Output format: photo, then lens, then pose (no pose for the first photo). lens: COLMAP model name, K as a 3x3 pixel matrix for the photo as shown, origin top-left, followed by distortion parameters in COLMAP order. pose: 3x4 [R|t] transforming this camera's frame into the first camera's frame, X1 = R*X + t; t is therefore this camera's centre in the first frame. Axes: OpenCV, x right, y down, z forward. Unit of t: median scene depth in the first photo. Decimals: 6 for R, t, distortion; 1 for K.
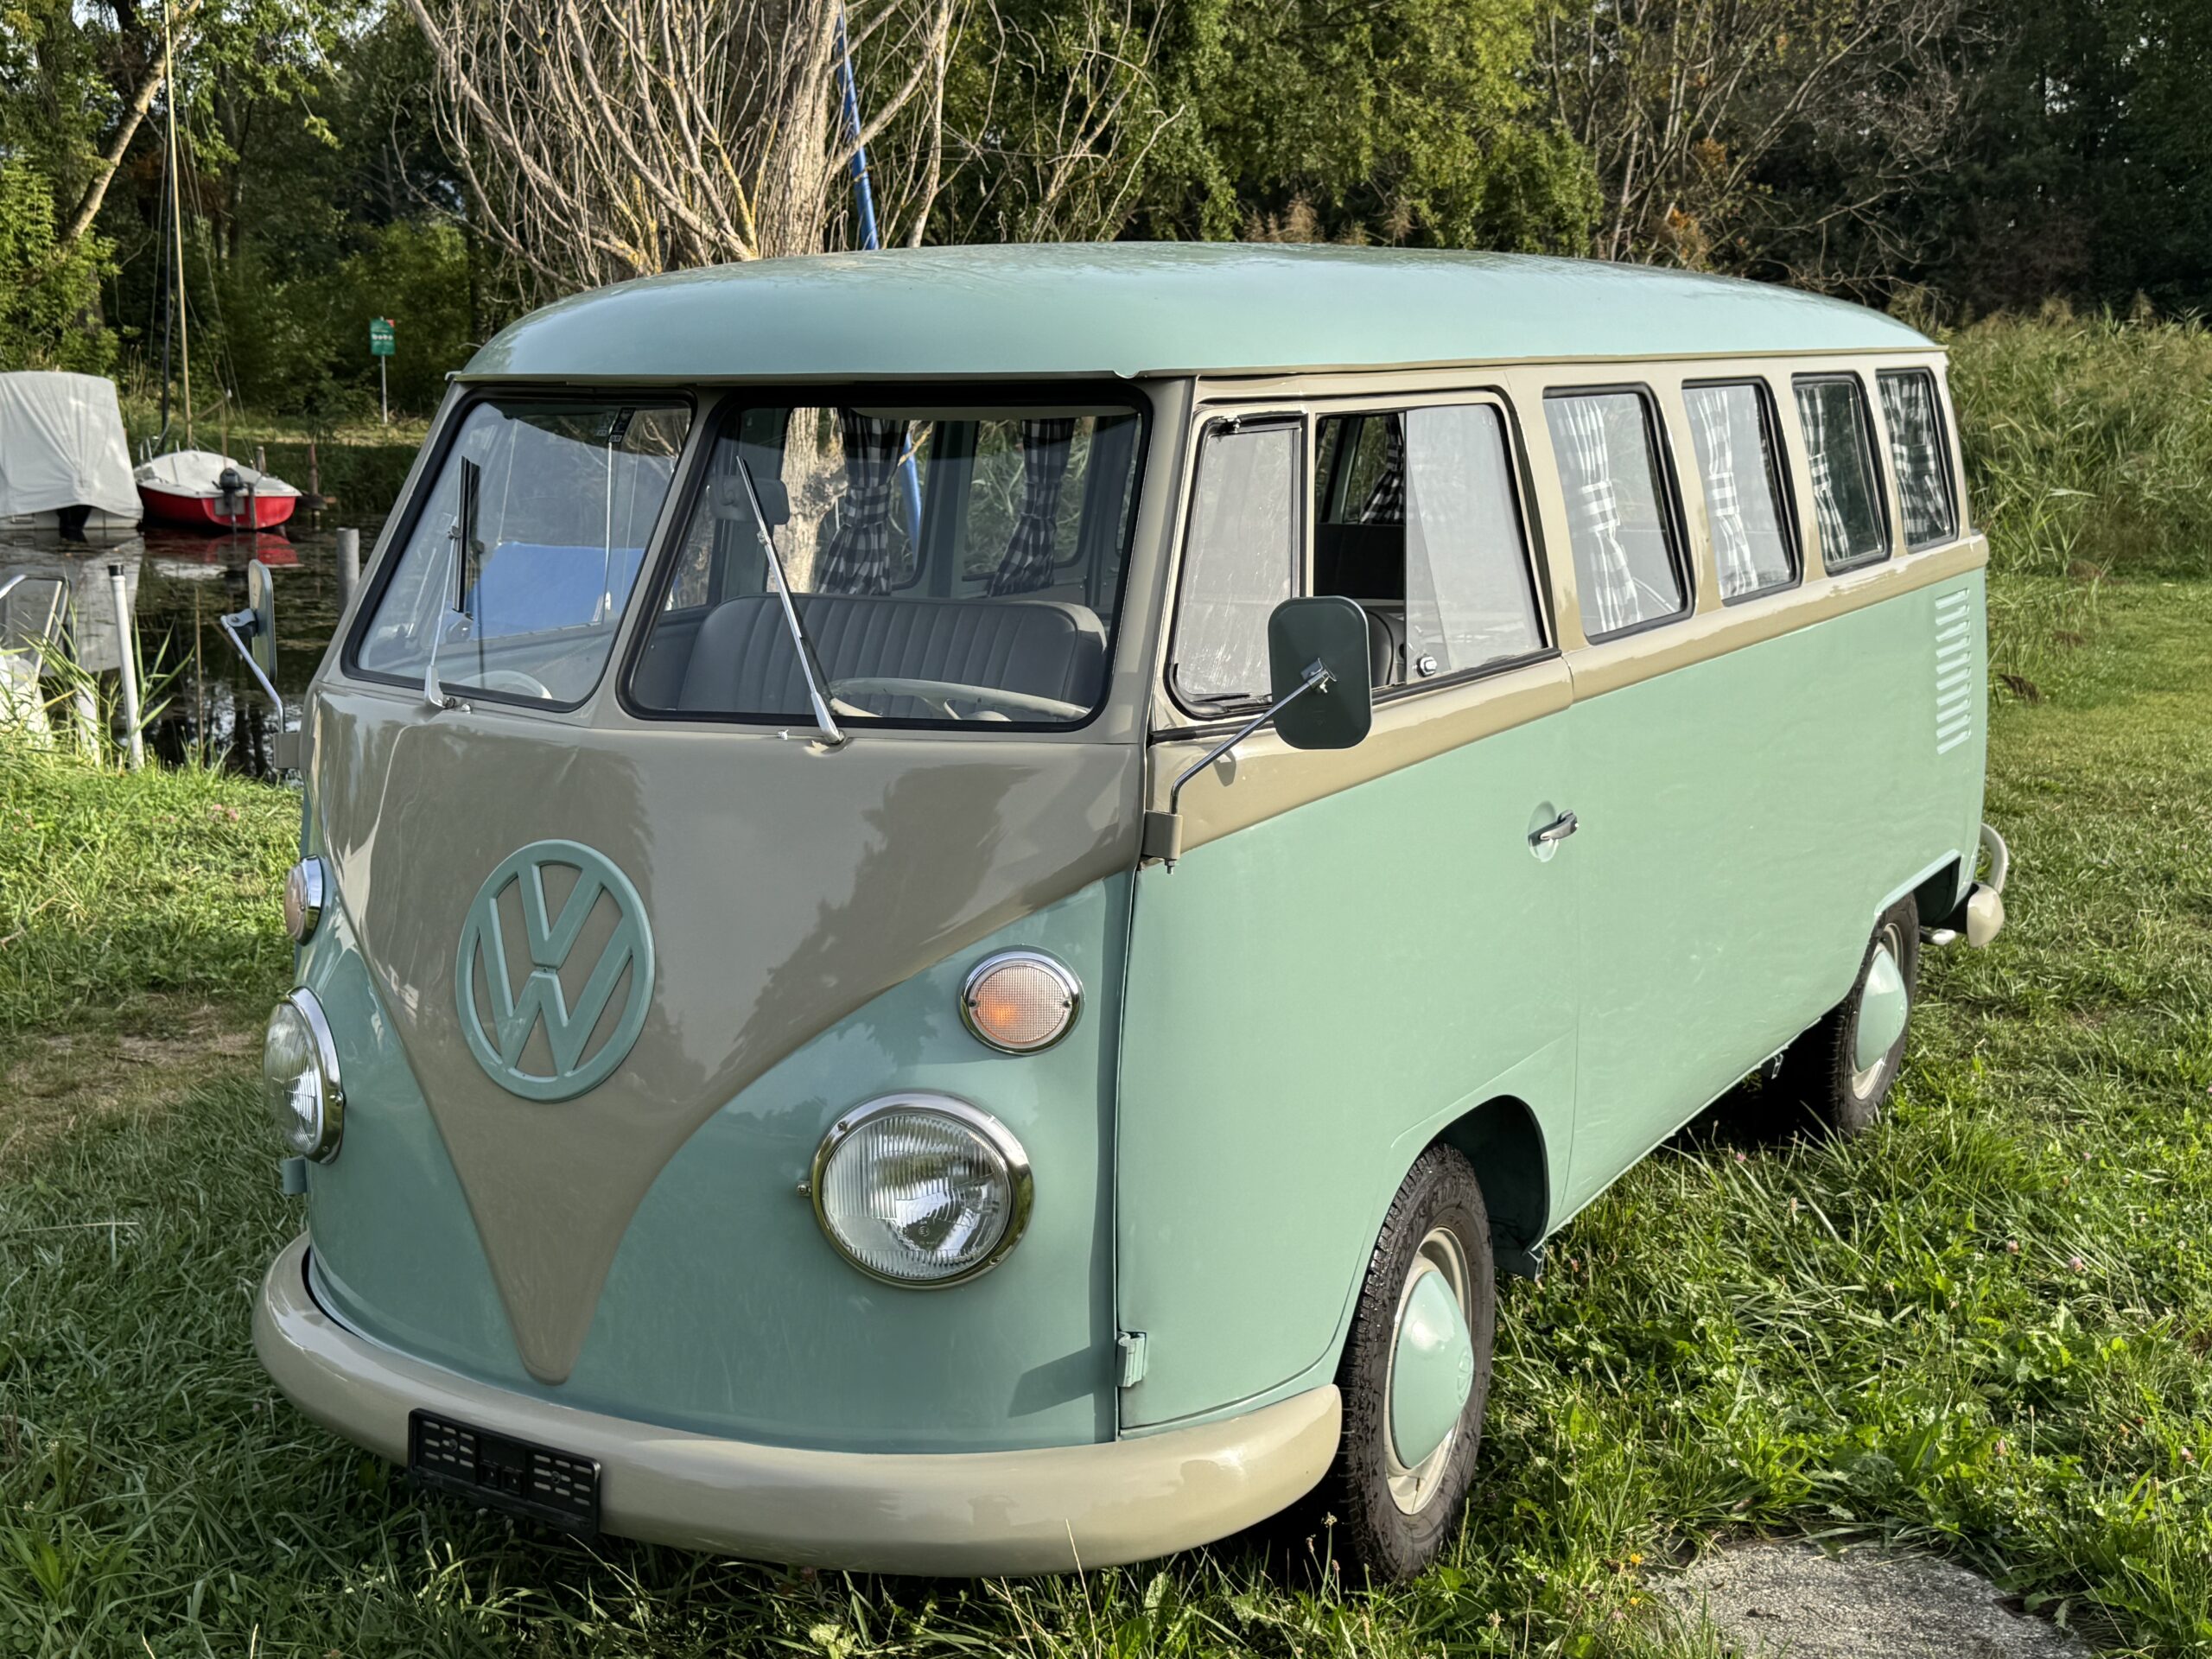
lens RADIAL K [[2500.6, 0, 1106.0], [0, 2500.6, 829.5], [0, 0, 1]] dist [0.186685, -0.413385]
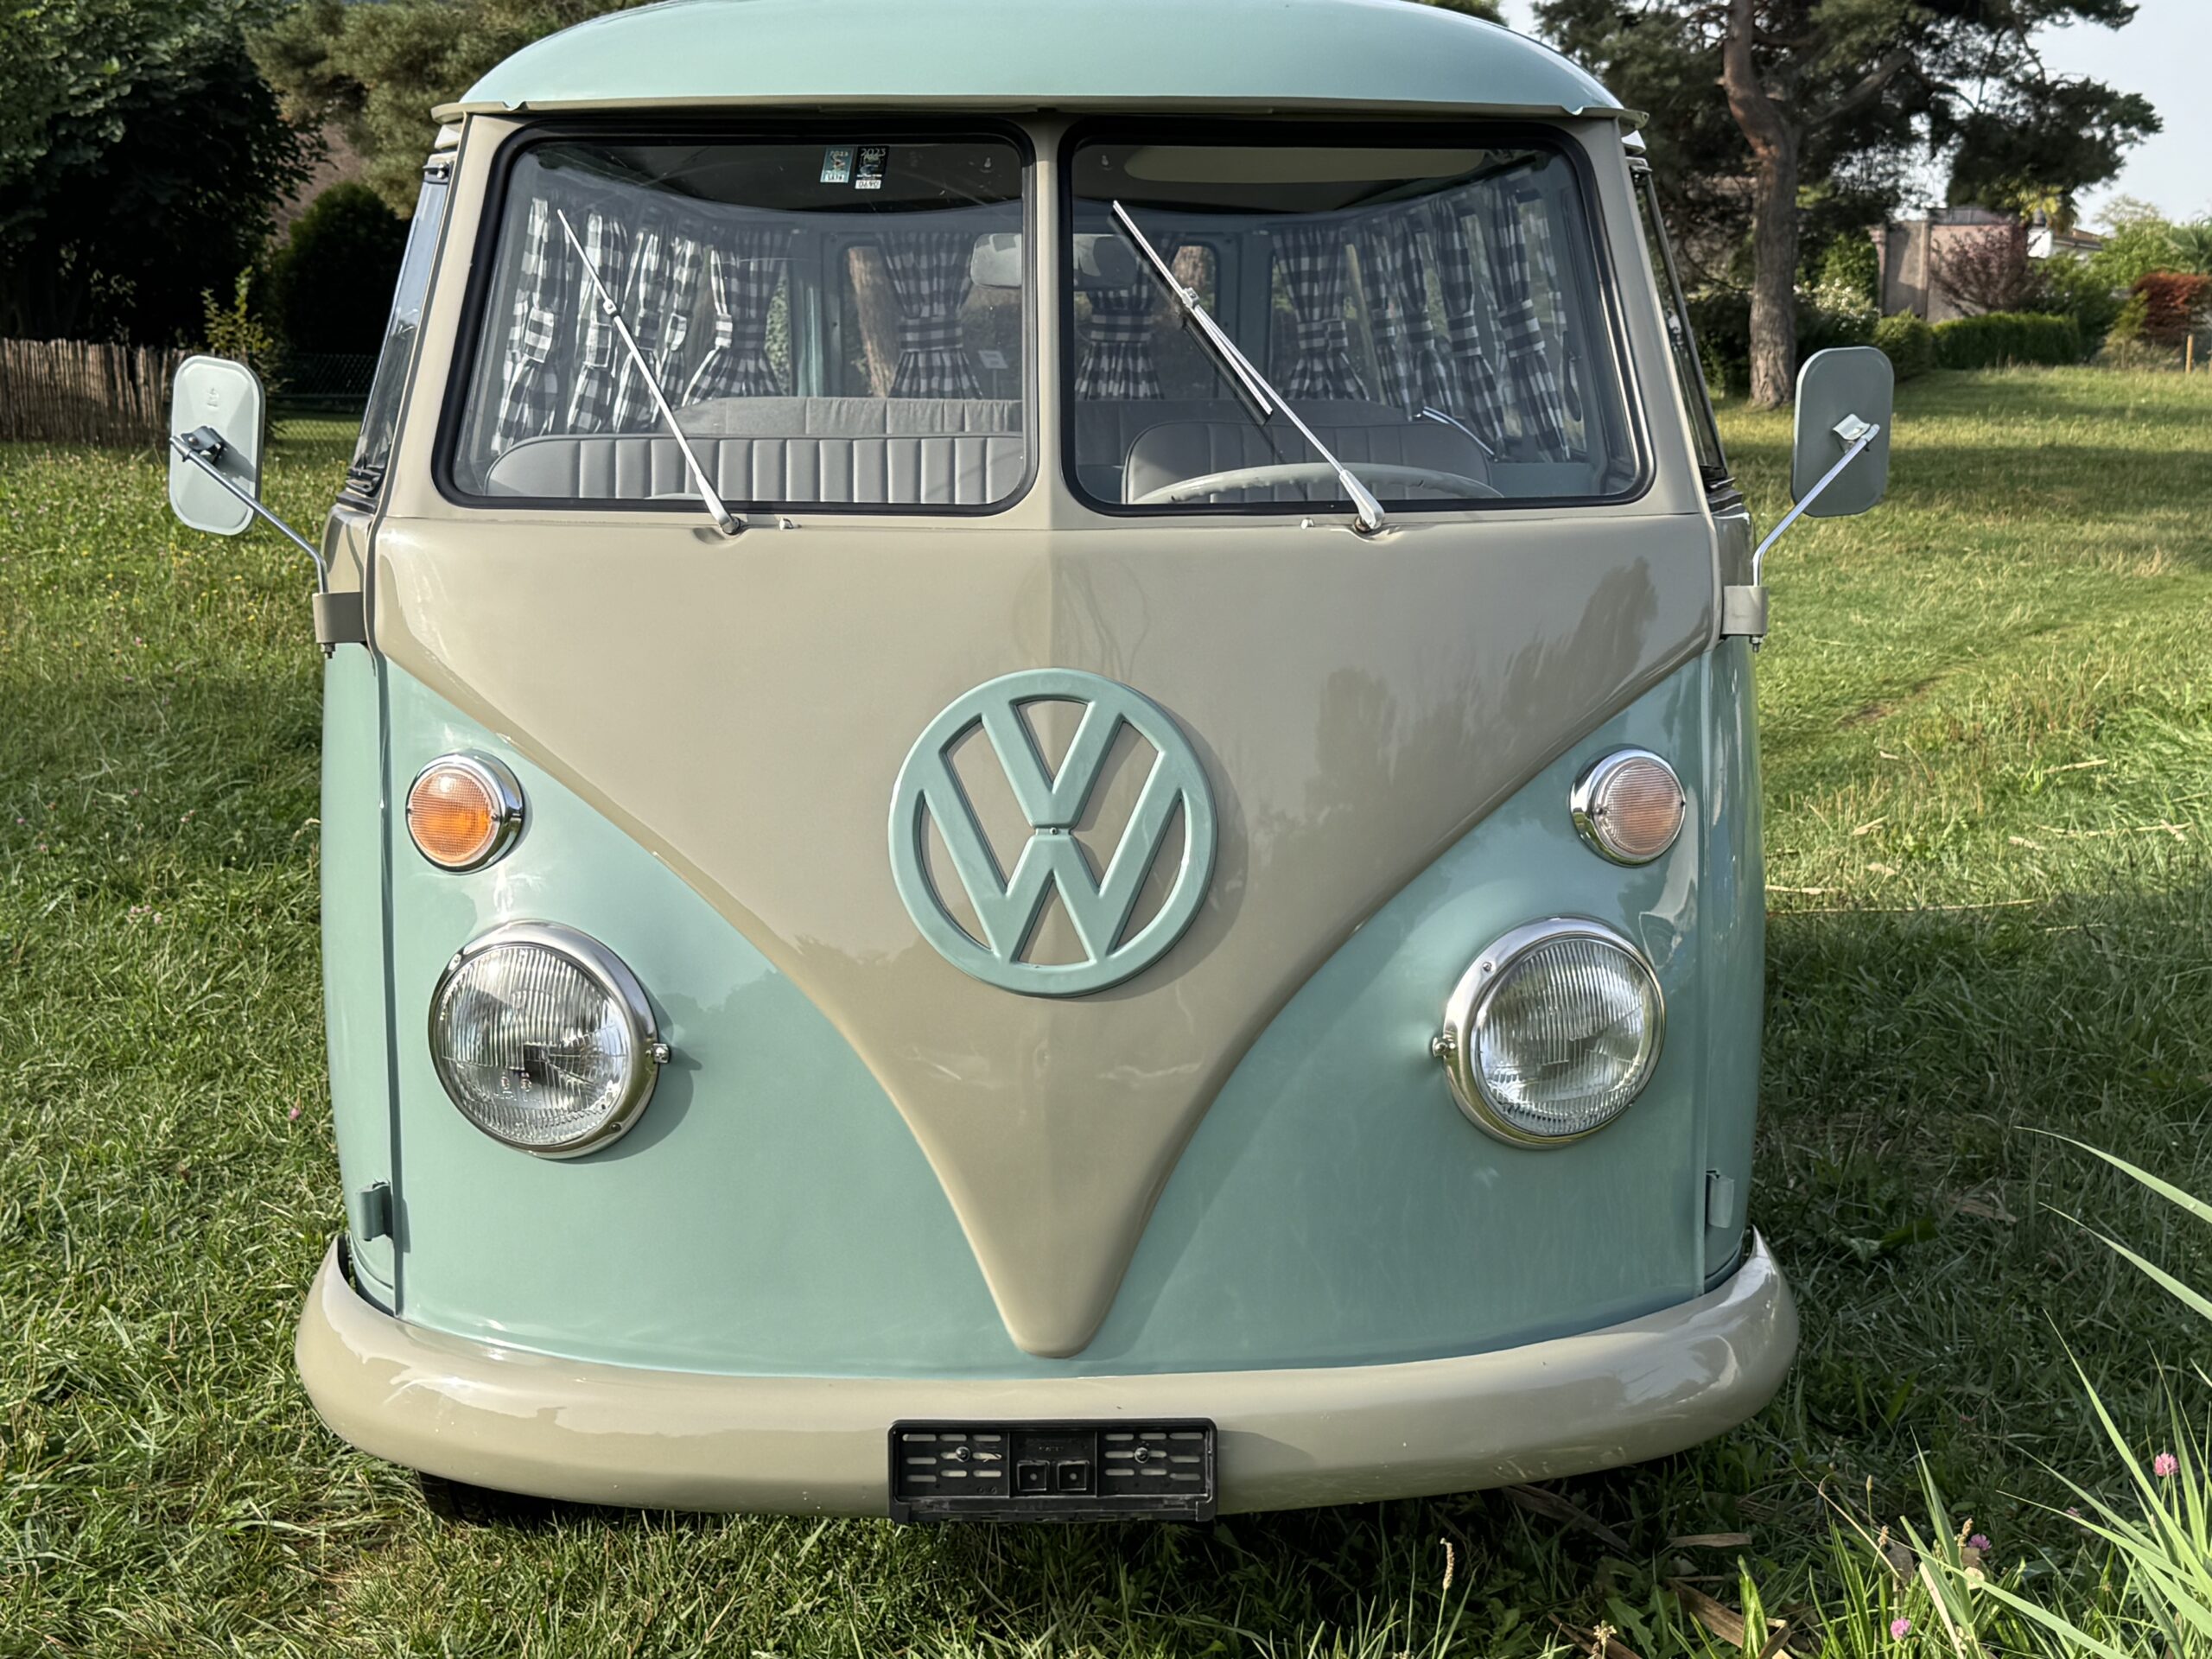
lens RADIAL K [[3096.0, 0, 1106.0], [0, 3096.0, 829.5], [0, 0, 1]] dist [0.122998, -0.144509]
pose [[0.833598, -0.072532, 0.547589, -0.746257], [0.089354, 0.995992, -0.004097, 0.061022], [-0.545097, 0.052344, 0.836737, 0.174589]]
